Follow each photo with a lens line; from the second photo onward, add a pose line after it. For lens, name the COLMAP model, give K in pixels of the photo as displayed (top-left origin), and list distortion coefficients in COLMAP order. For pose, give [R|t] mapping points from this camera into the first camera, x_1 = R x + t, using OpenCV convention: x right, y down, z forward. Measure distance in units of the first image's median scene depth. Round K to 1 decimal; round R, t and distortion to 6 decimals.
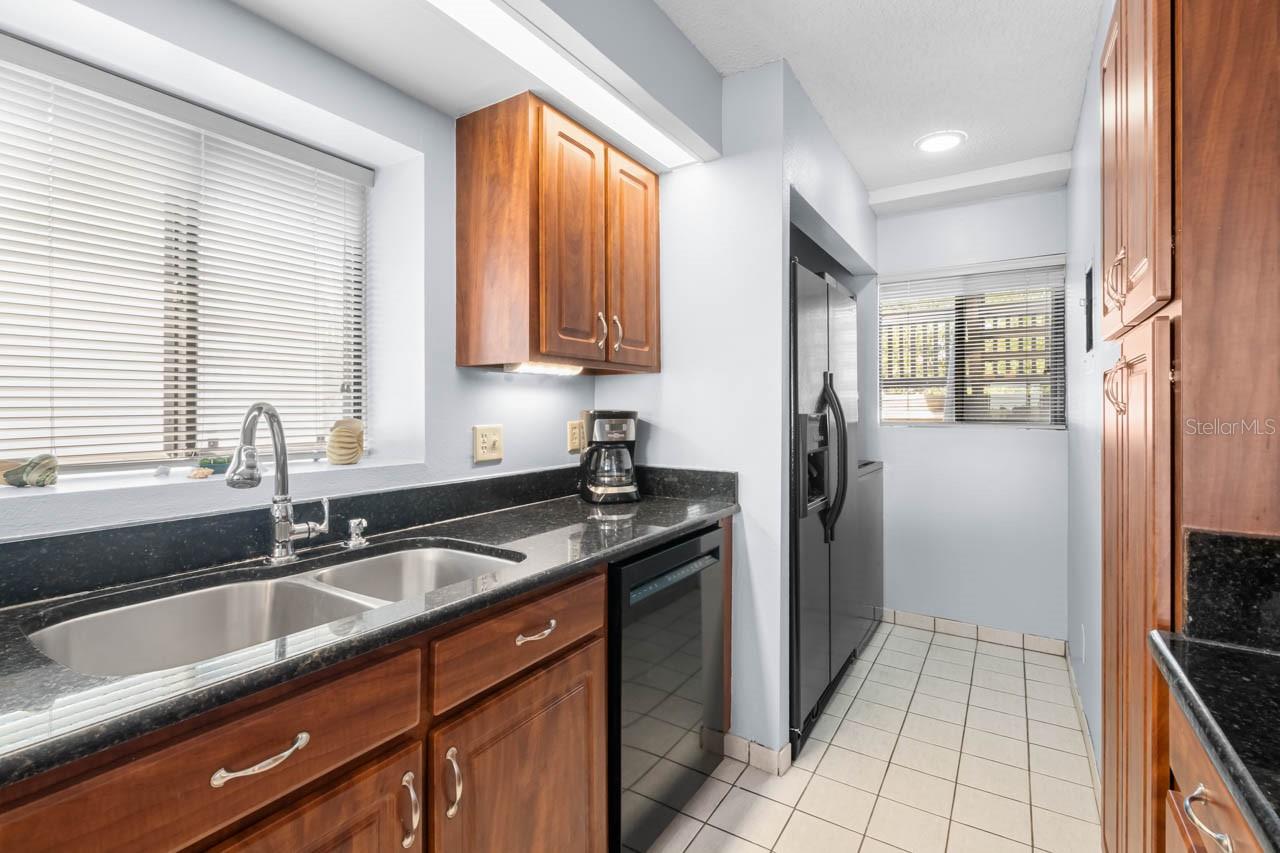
lens RADIAL K [[582.1, 0, 638.1], [0, 582.1, 404.8], [0, 0, 1]] dist [0.000743, -0.000327]
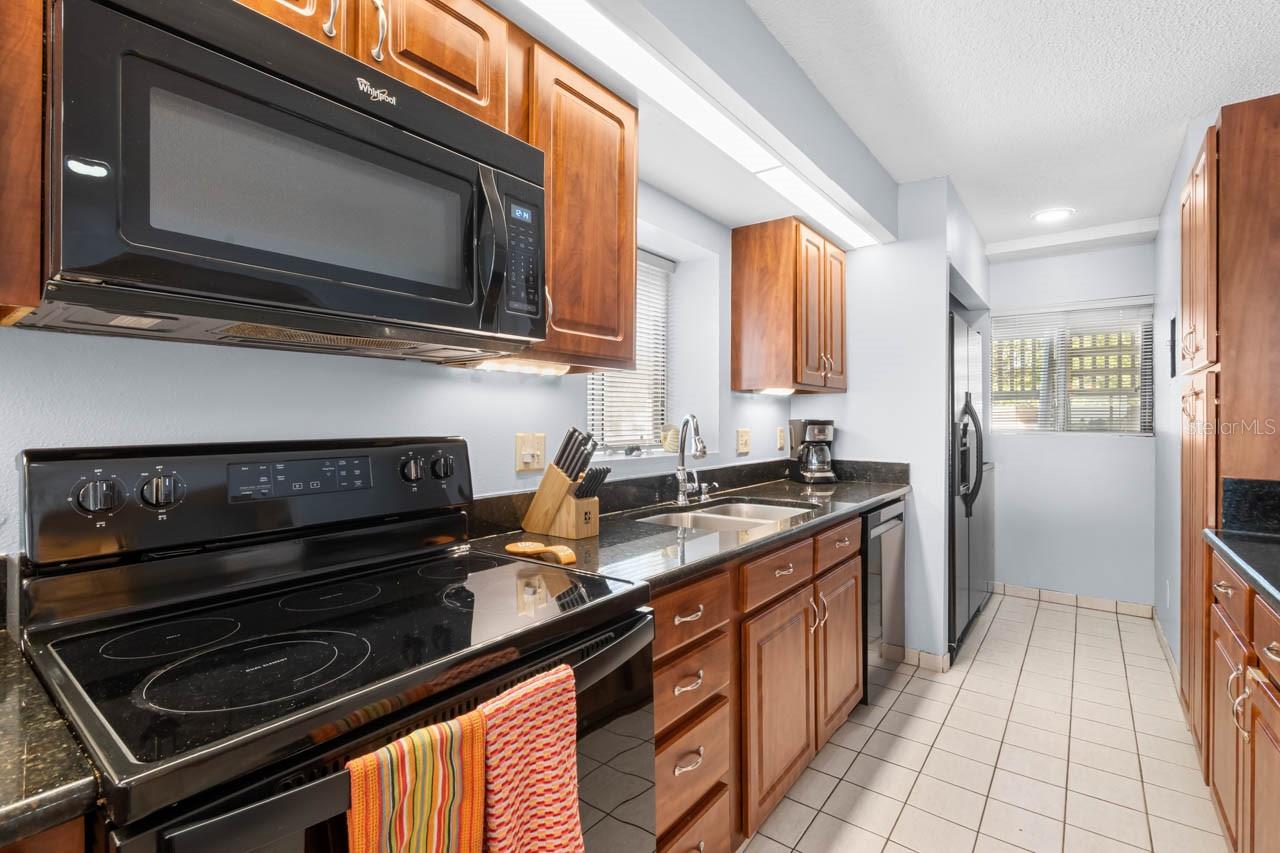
lens RADIAL K [[588.0, 0, 639.1], [0, 588.0, 415.2], [0, 0, 1]] dist [-0.002091, -0.001017]
pose [[0.996670, 0.002157, -0.081514, -0.415742], [-0.002198, 0.999998, -0.000410, 0.000668], [0.081513, 0.000588, 0.996672, -0.543774]]
